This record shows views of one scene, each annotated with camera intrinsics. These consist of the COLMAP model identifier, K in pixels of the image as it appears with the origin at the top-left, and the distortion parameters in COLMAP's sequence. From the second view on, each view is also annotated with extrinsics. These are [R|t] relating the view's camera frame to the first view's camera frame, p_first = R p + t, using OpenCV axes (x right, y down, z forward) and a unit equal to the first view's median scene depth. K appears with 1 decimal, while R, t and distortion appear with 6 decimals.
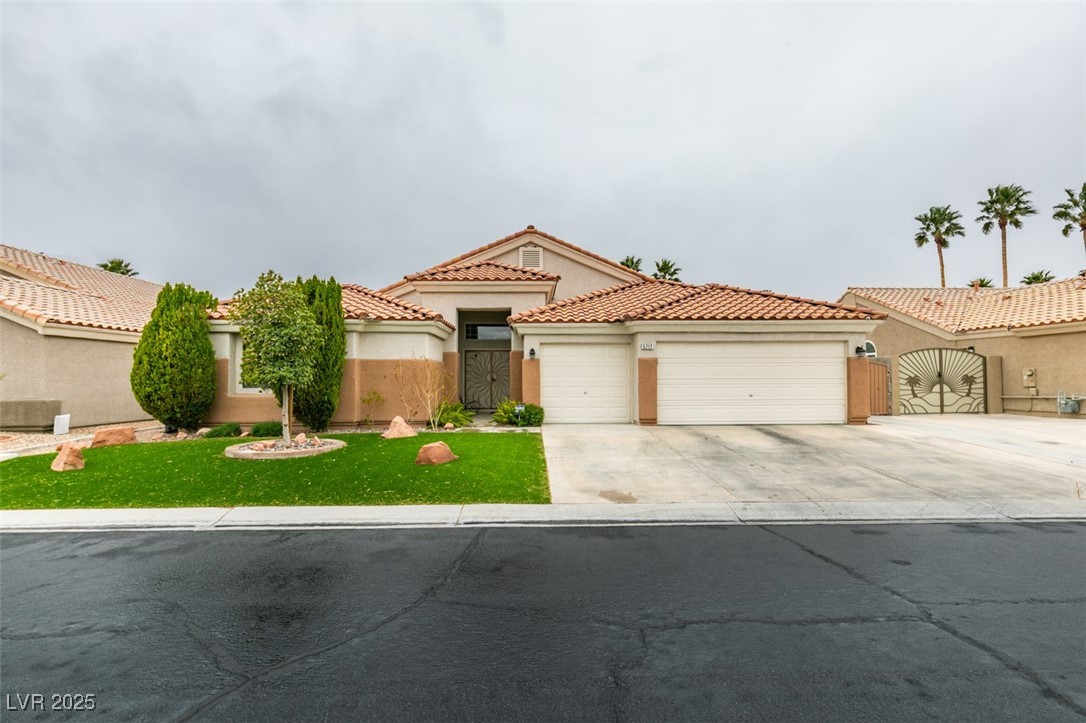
lens RADIAL K [[522.4, 0, 543.0], [0, 522.4, 361.5], [0, 0, 1]] dist [-0.001257, -0.000299]
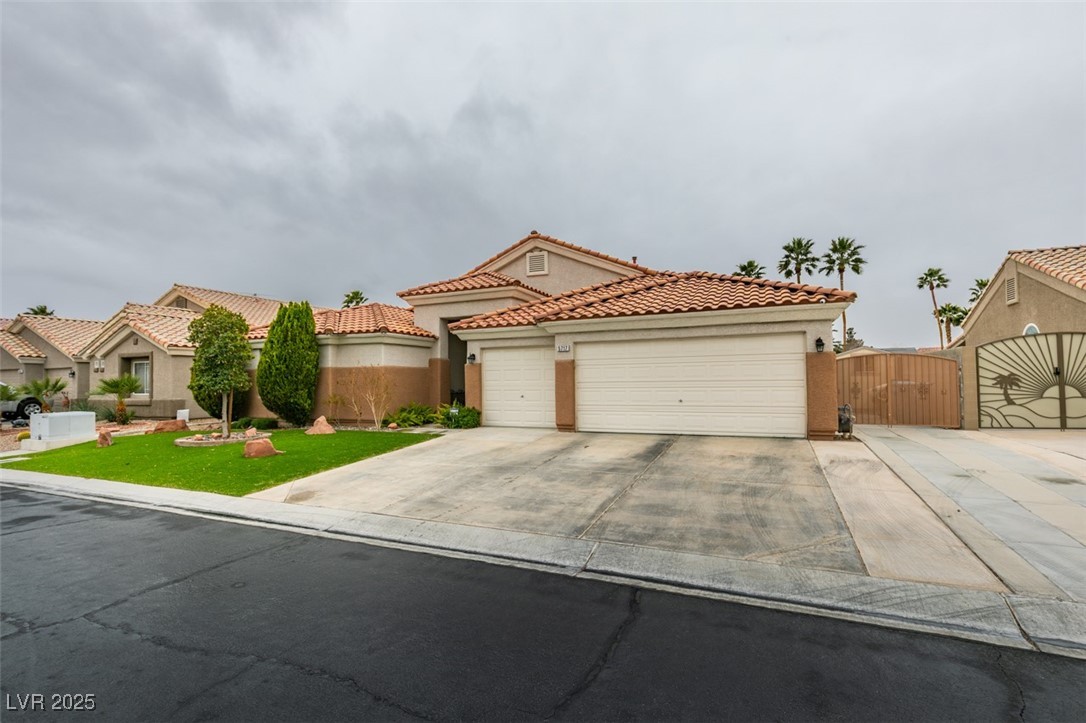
lens RADIAL K [[512.4, 0, 543.0], [0, 512.4, 361.5], [0, 0, 1]] dist [-0.002805, -0.000315]
pose [[0.902810, -0.023827, -0.429379, 0.490262], [0.023684, 0.999703, -0.005677, -0.000139], [0.429387, -0.005045, 0.903107, 0.124507]]
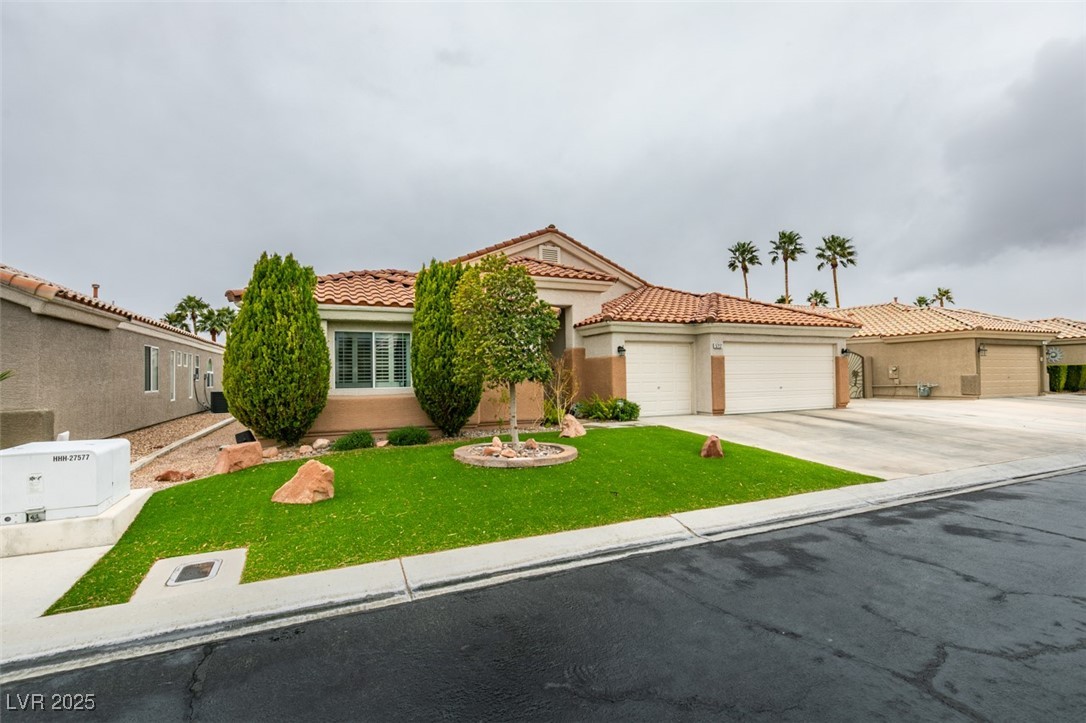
lens RADIAL K [[504.6, 0, 543.0], [0, 504.6, 361.5], [0, 0, 1]] dist [-0.001028, -0.000580]
pose [[0.919791, 0.003678, 0.392392, -0.501033], [-0.004779, 0.999987, 0.001829, 0.004639], [-0.392380, -0.003558, 0.919796, 0.121684]]
